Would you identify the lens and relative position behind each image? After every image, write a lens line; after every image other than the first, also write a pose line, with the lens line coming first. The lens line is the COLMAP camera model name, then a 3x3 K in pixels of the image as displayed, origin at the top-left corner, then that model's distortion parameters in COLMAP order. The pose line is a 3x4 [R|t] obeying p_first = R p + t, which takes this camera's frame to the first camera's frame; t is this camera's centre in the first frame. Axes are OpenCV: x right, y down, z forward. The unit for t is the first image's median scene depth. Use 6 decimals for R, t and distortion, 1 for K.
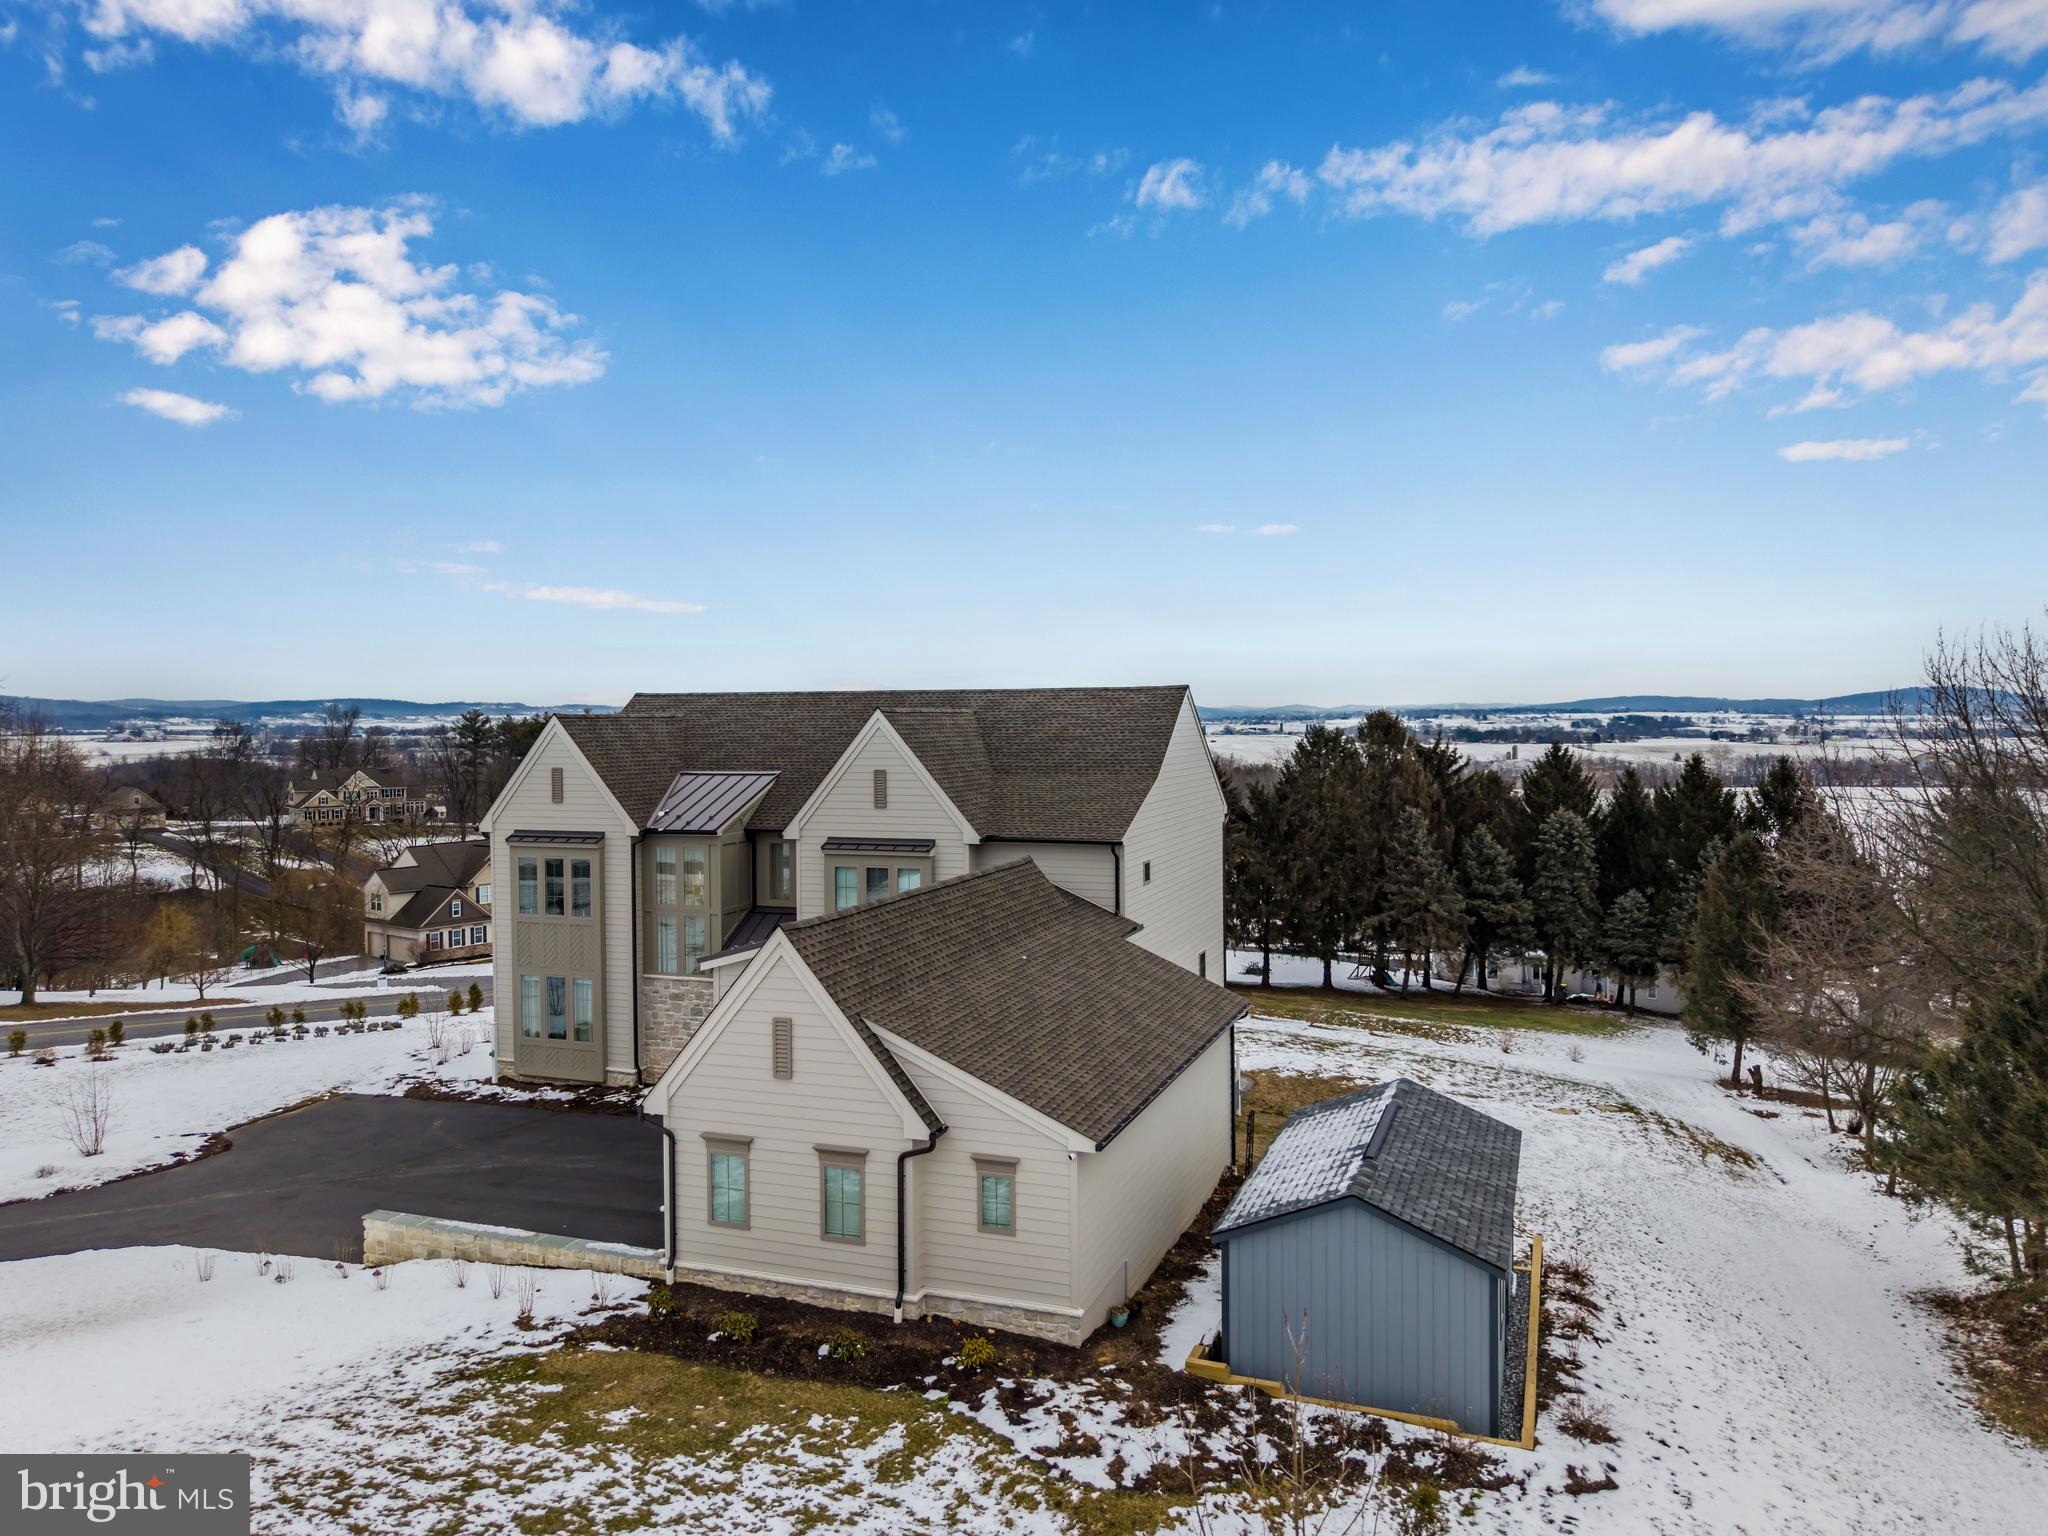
lens RADIAL K [[1391.9, 0, 1050.6], [0, 1391.9, 734.0], [0, 0, 1]] dist [0.005222, -0.000770]
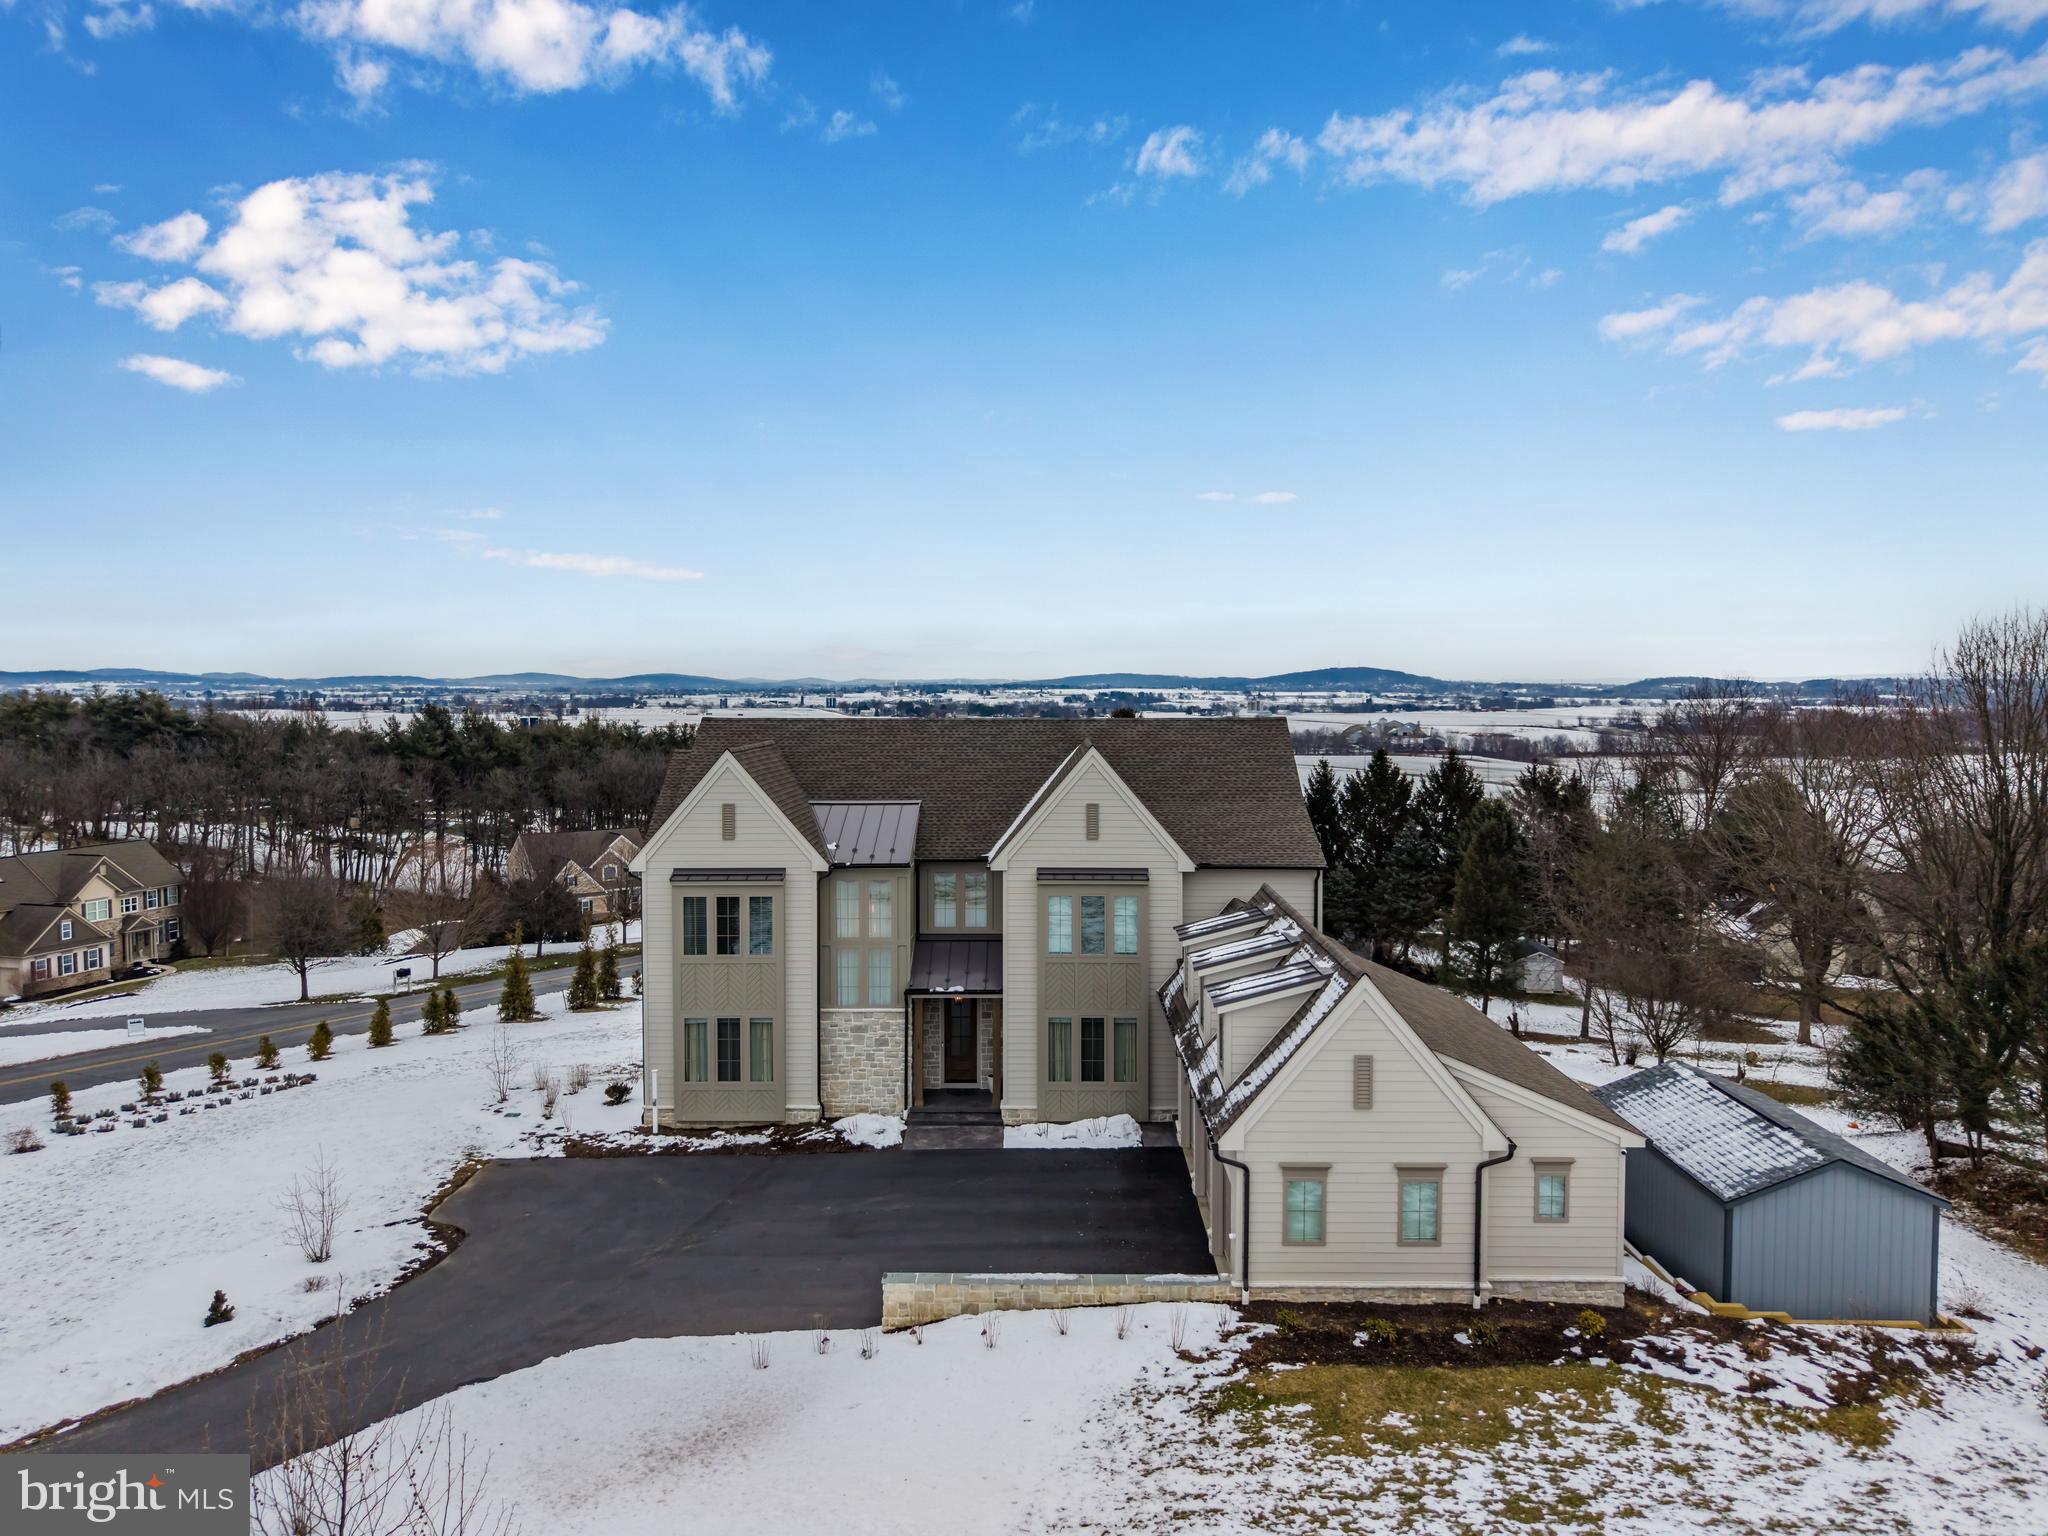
lens RADIAL K [[1373.9, 0, 1035.2], [0, 1373.9, 750.6], [0, 0, 1]] dist [0.019702, -0.018829]
pose [[0.944816, -0.007239, 0.327522, -0.829019], [-0.003198, 0.999504, 0.031317, -0.077152], [-0.327586, -0.030636, 0.944324, 0.048562]]
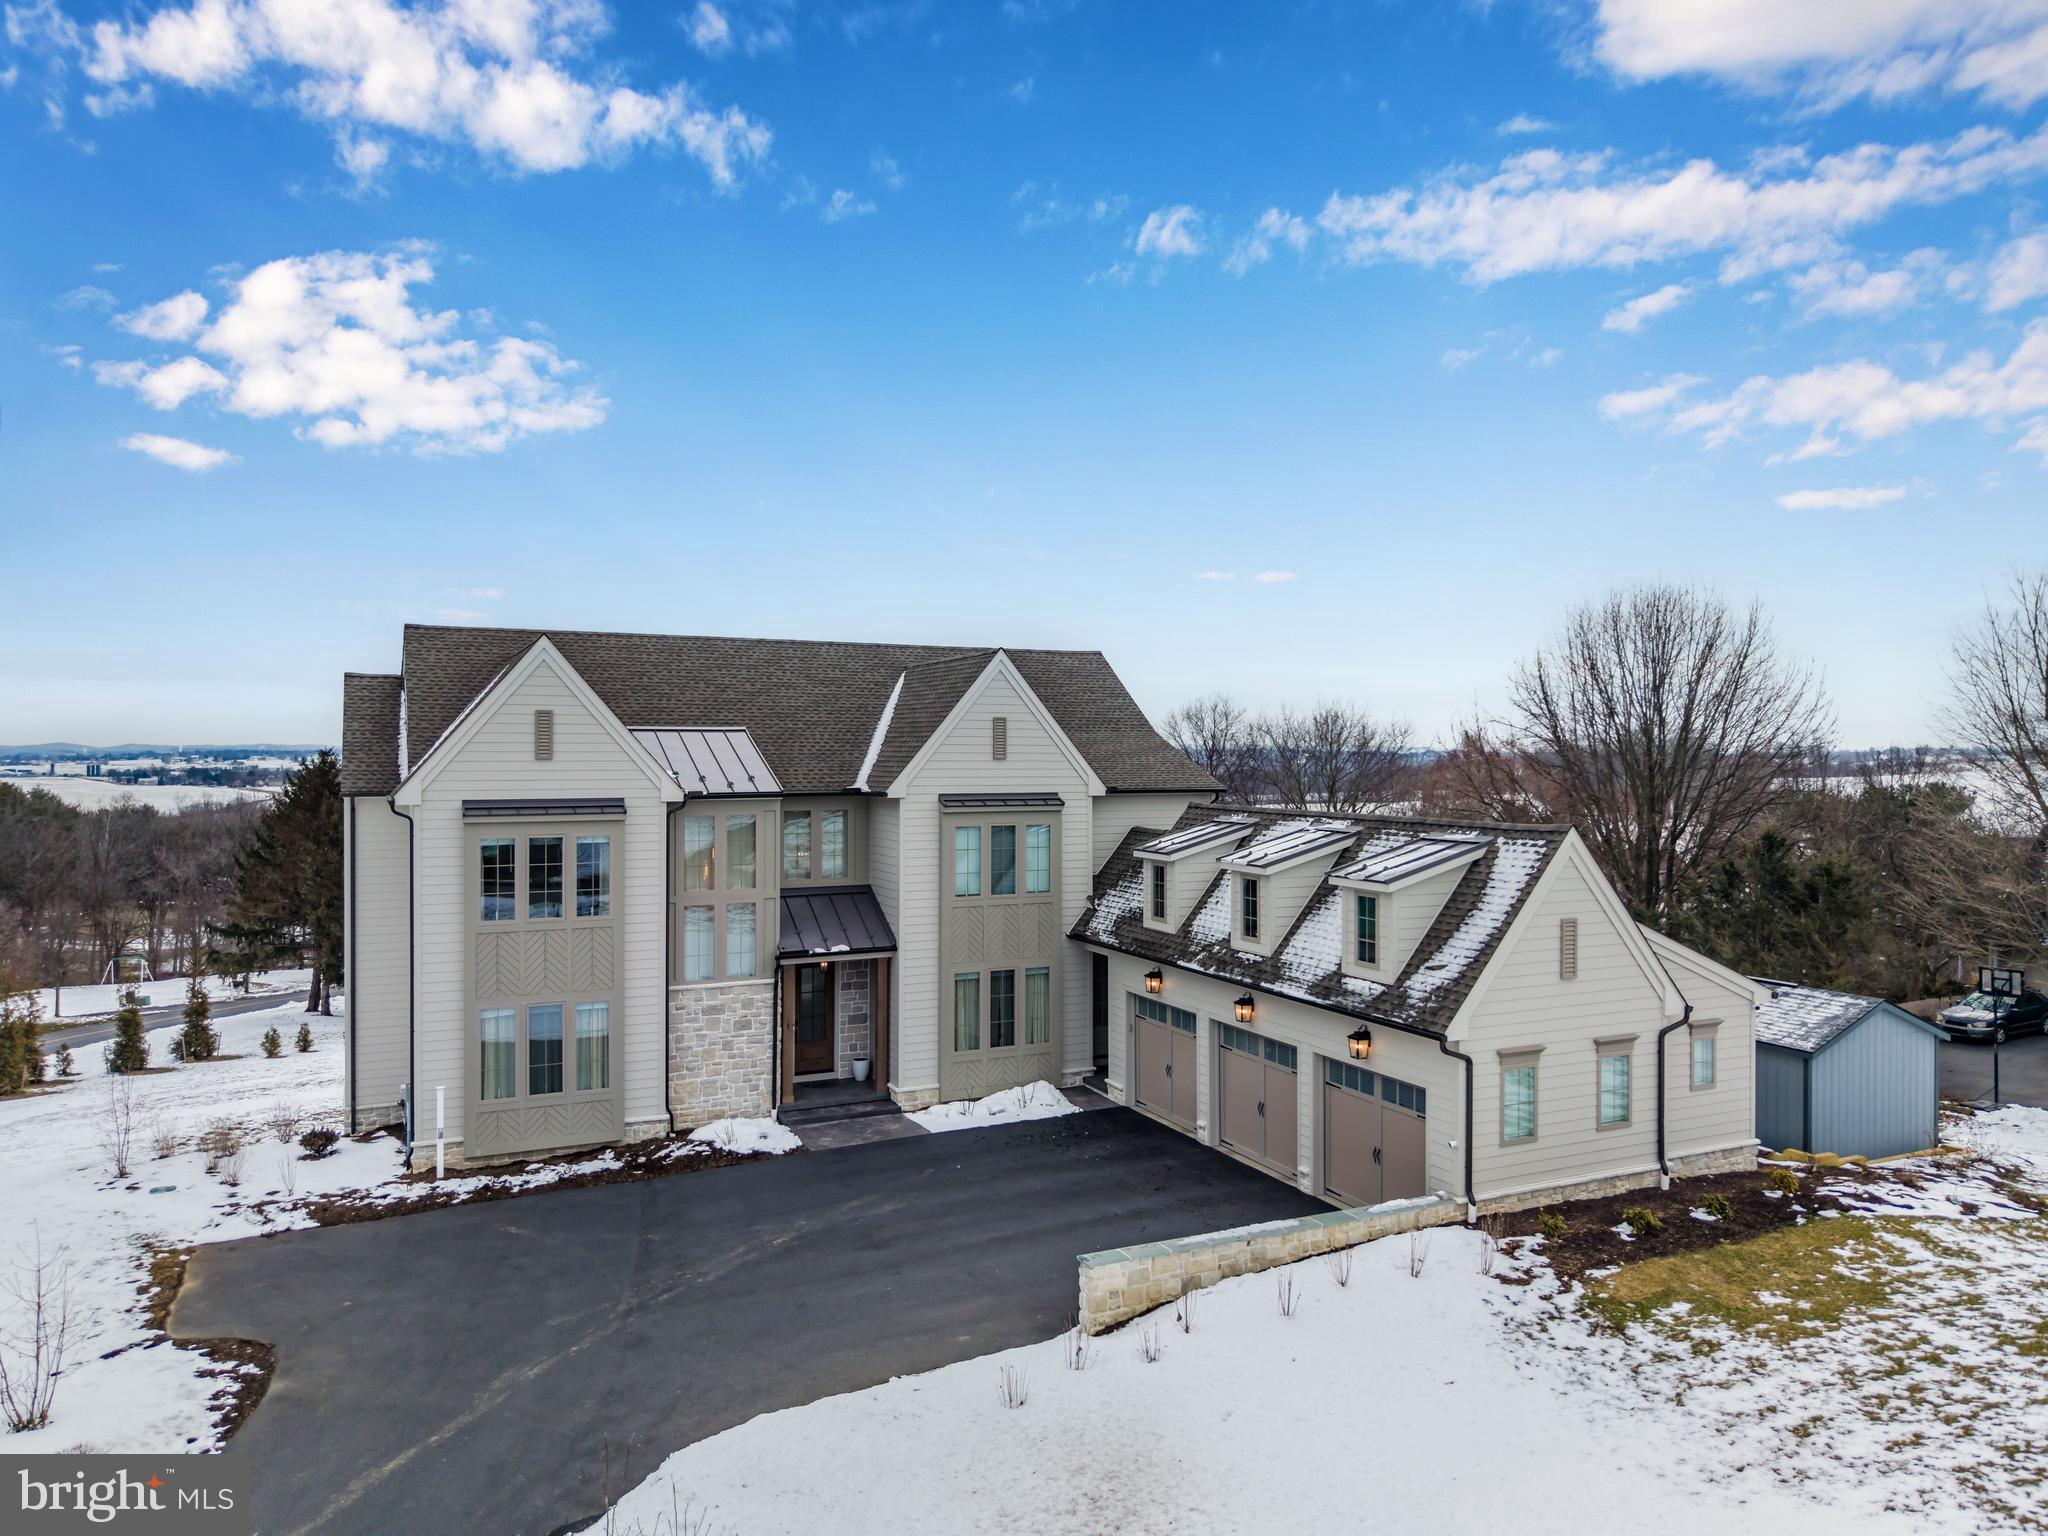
lens RADIAL K [[1364.2, 0, 1024.0], [0, 1364.2, 768.0], [0, 0, 1]] dist [0.012188, -0.007701]
pose [[0.708734, 0.001029, 0.705475, -1.195907], [0.002736, 0.999987, -0.004207, 0.102034], [-0.705471, 0.004912, 0.708722, 0.599802]]
